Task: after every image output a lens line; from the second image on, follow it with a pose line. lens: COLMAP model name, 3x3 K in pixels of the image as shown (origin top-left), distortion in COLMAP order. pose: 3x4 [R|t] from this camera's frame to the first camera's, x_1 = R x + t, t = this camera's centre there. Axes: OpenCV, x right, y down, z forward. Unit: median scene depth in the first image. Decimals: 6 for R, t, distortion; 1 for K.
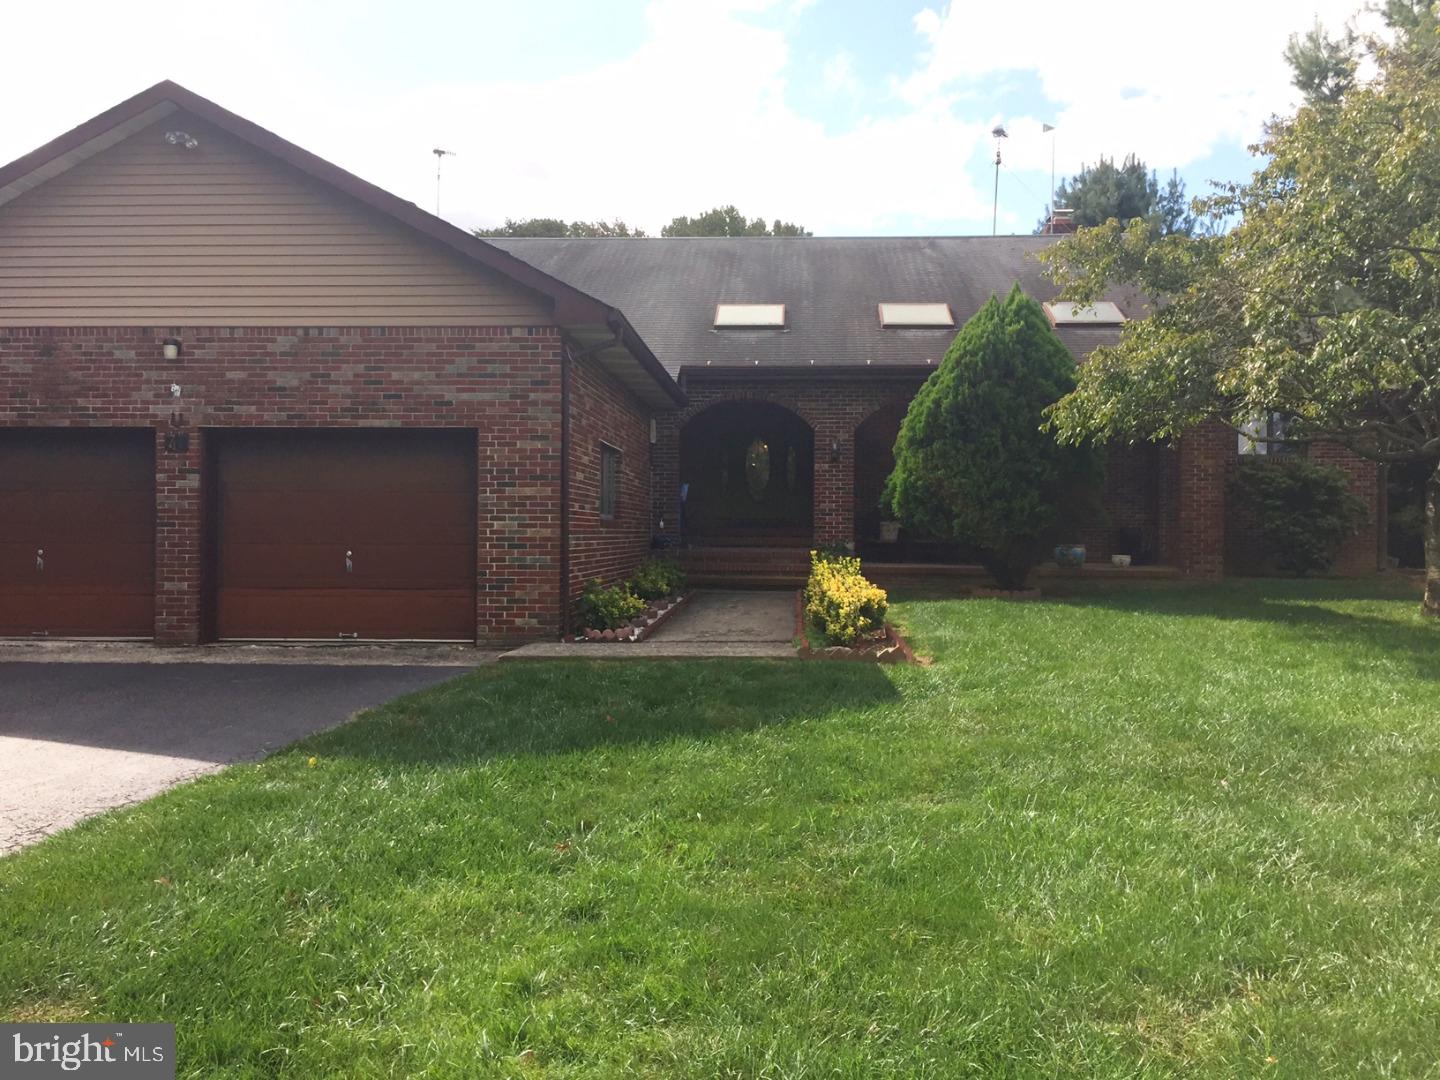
lens RADIAL K [[1317.9, 0, 725.3], [0, 1317.9, 540.2], [0, 0, 1]] dist [0.036481, 0.001892]
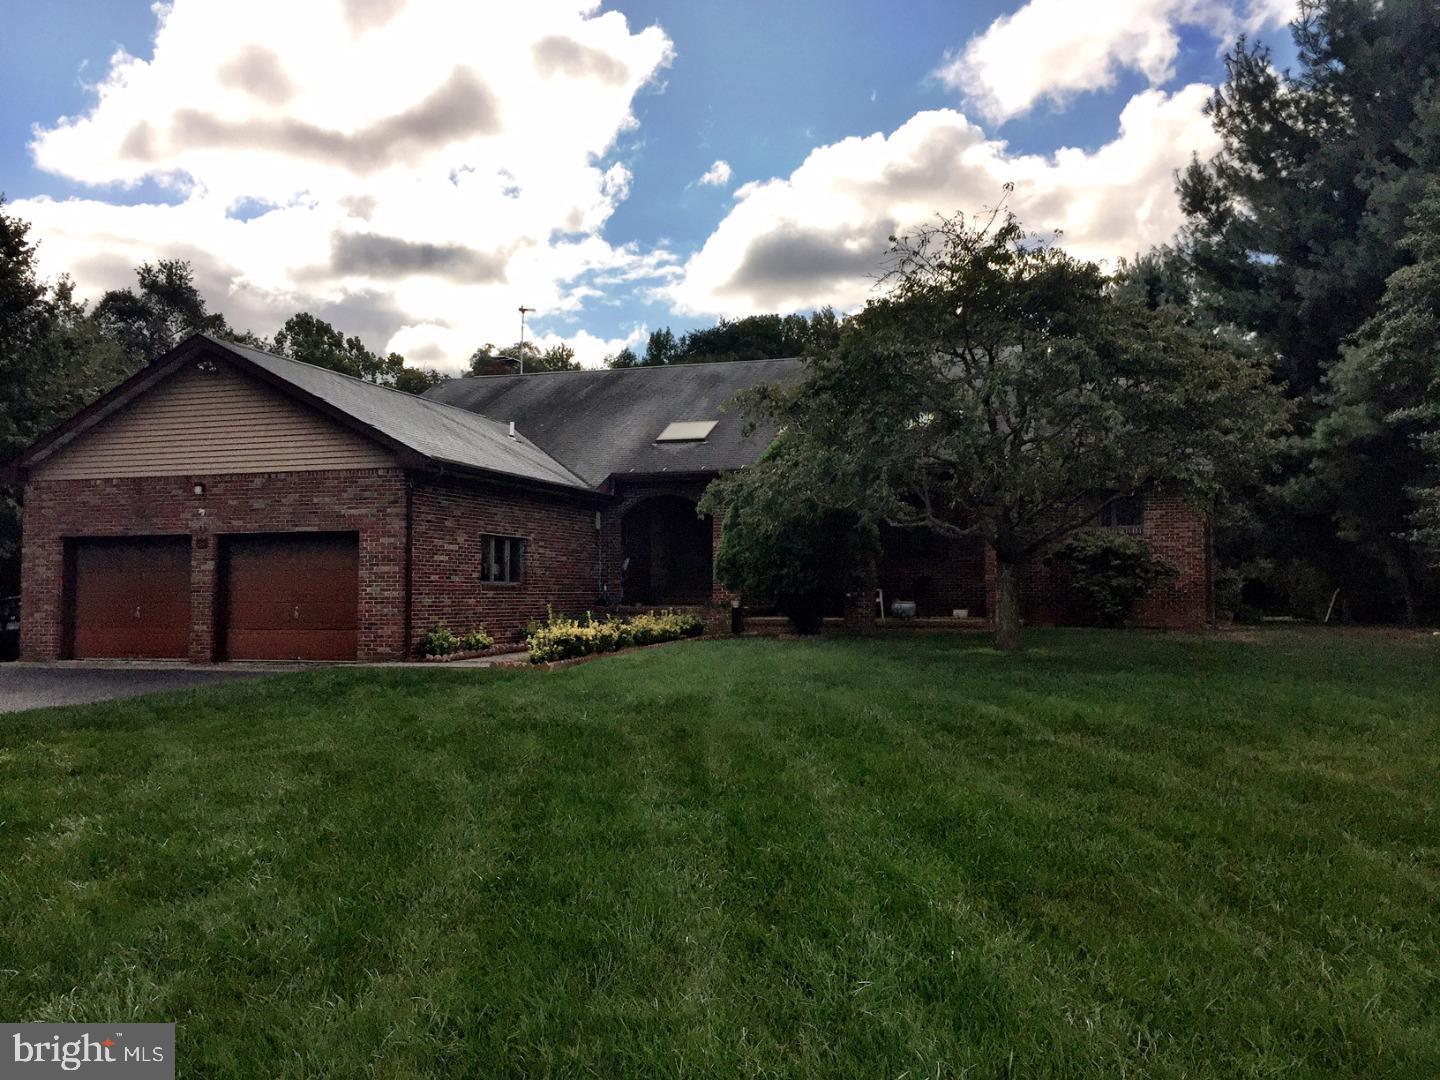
lens RADIAL K [[1317.9, 0, 714.4], [0, 1317.9, 538.1], [0, 0, 1]] dist [0.036481, 0.001892]
pose [[0.965708, -0.018646, -0.258960, 0.659886], [0.005505, 0.998664, -0.051379, 0.010786], [0.259573, 0.048192, 0.964520, -0.466133]]
